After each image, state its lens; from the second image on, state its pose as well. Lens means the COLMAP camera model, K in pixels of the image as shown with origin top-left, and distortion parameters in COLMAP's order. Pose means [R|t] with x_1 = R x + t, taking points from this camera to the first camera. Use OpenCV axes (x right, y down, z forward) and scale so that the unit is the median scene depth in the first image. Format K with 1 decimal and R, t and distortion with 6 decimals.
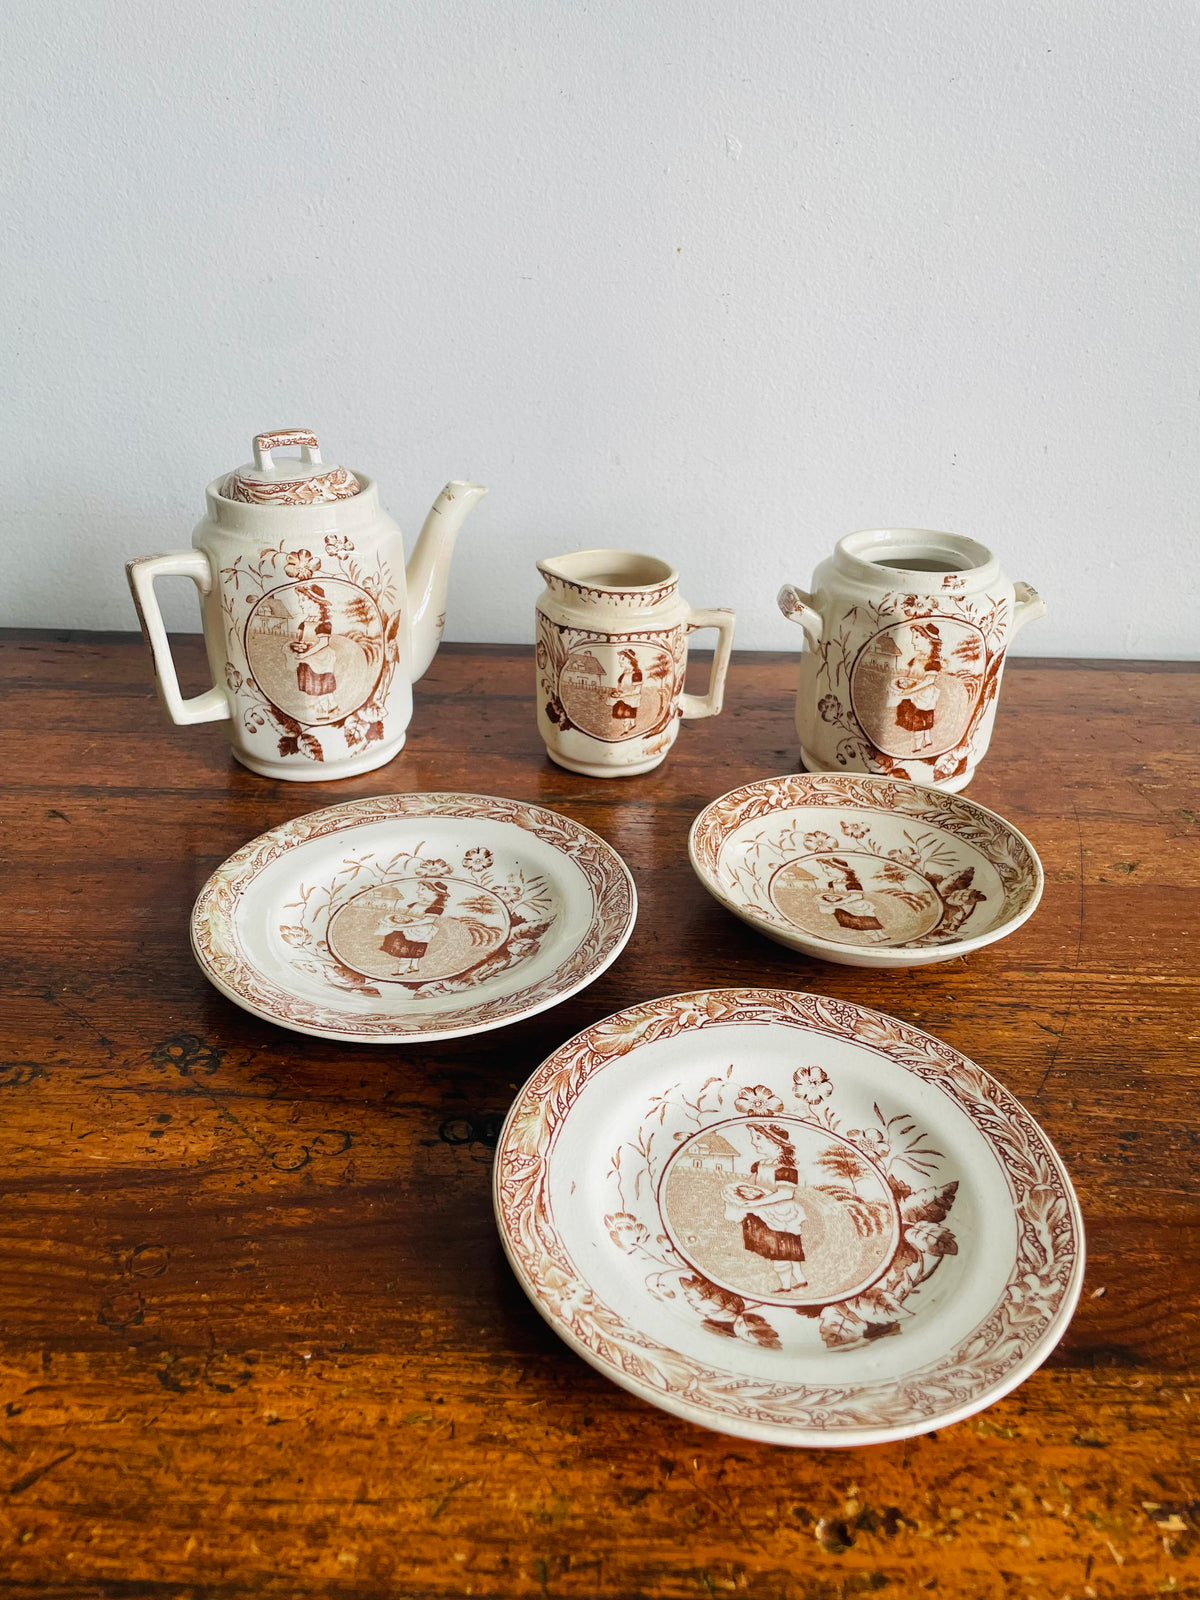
lens RADIAL K [[1226.7, 0, 617.5], [0, 1226.7, 796.5], [0, 0, 1]] dist [0.072495, -0.103746]
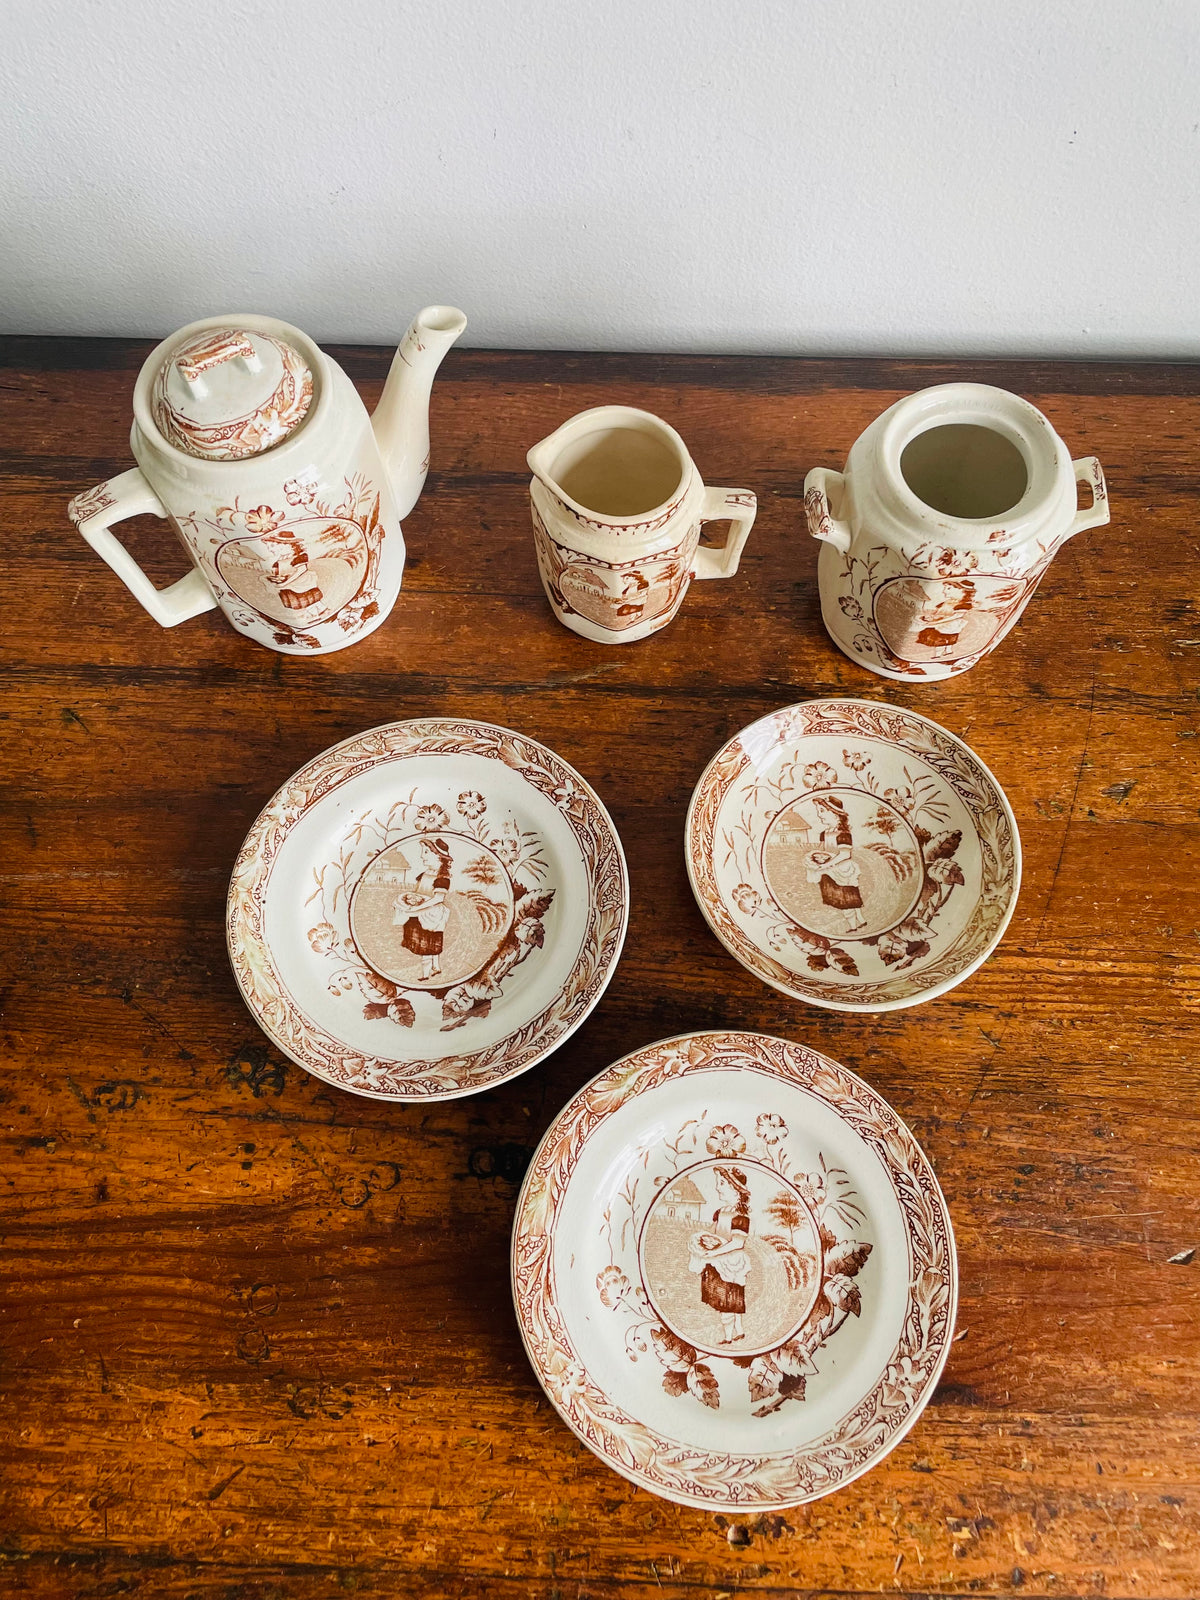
lens RADIAL K [[1217.7, 0, 613.0], [0, 1217.7, 807.7], [0, 0, 1]] dist [0.077137, -0.108044]
pose [[0.999179, 0.014161, -0.037970, 0.032293], [0.012570, 0.782439, 0.622601, -0.566016], [0.038525, -0.622567, 0.781618, 0.184548]]
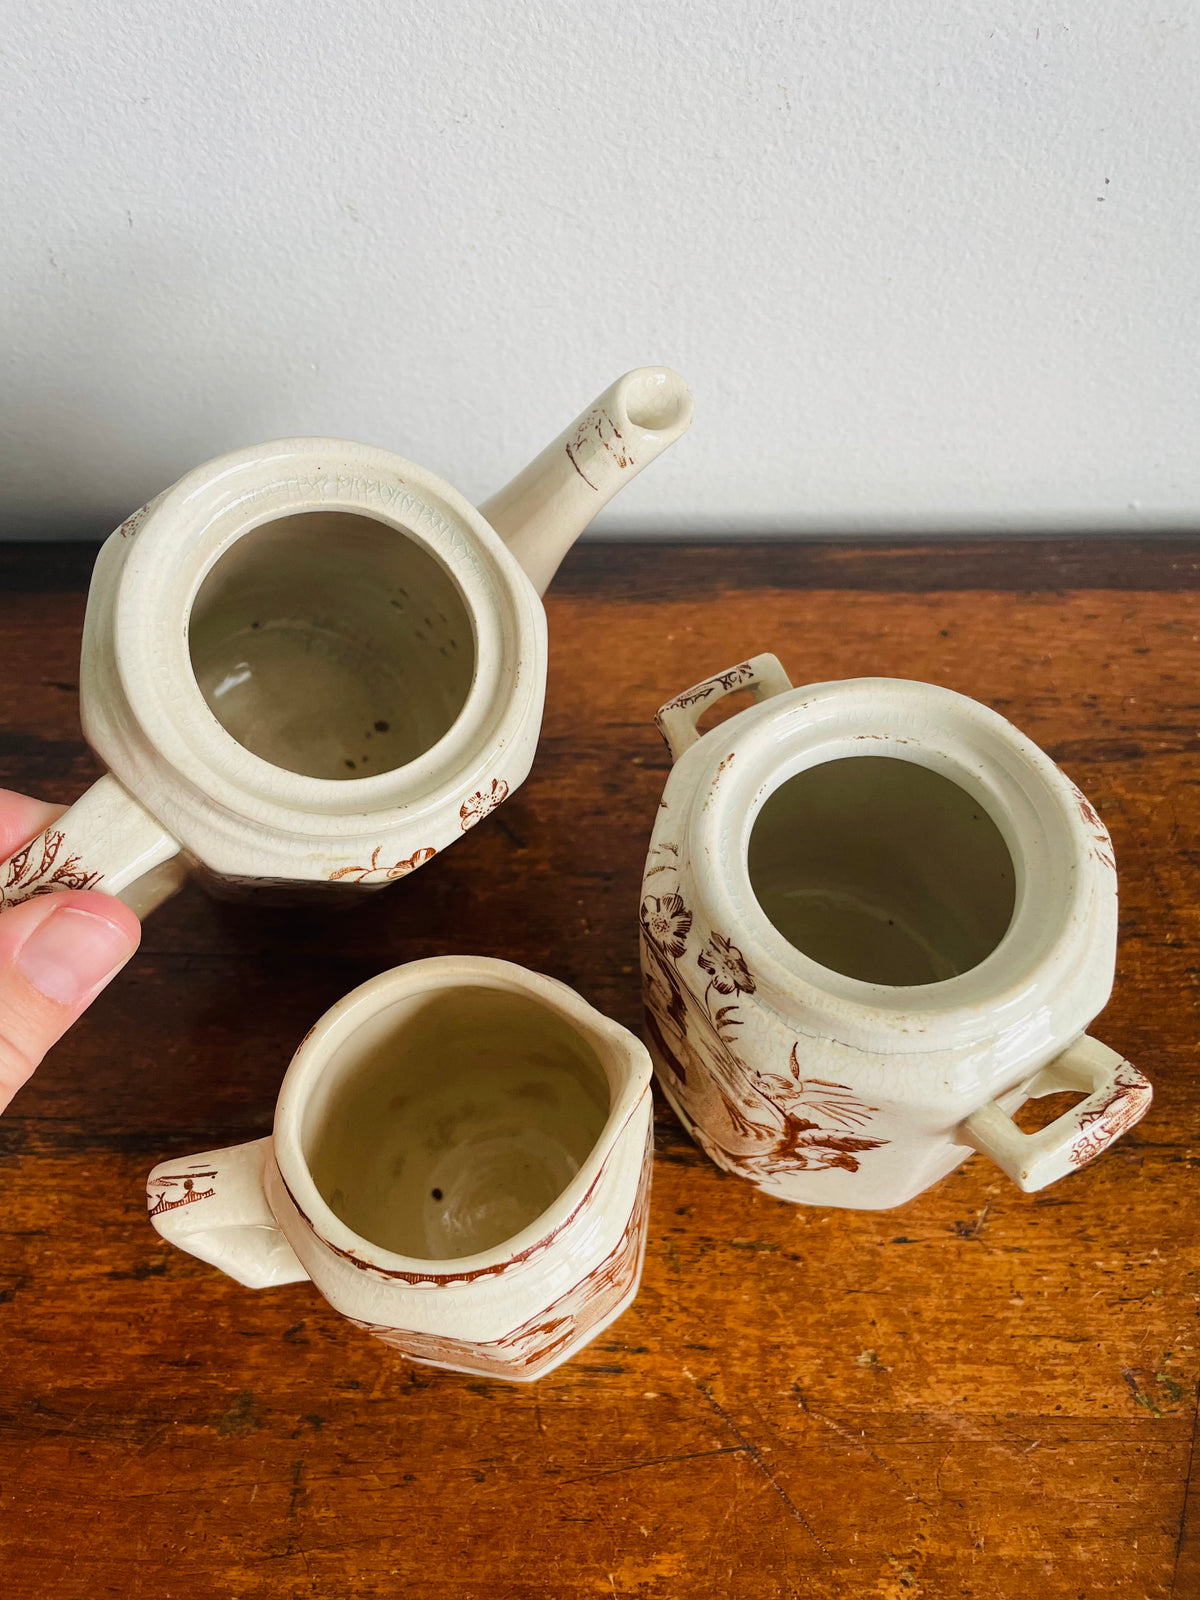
lens RADIAL K [[1252.1, 0, 611.3], [0, 1252.1, 779.7], [0, 0, 1]] dist [0.068348, -0.112417]
pose [[0.998391, -0.013940, -0.054961, 0.157338], [0.039648, 0.864569, 0.500948, -0.427846], [0.040535, -0.502321, 0.863730, 0.647195]]
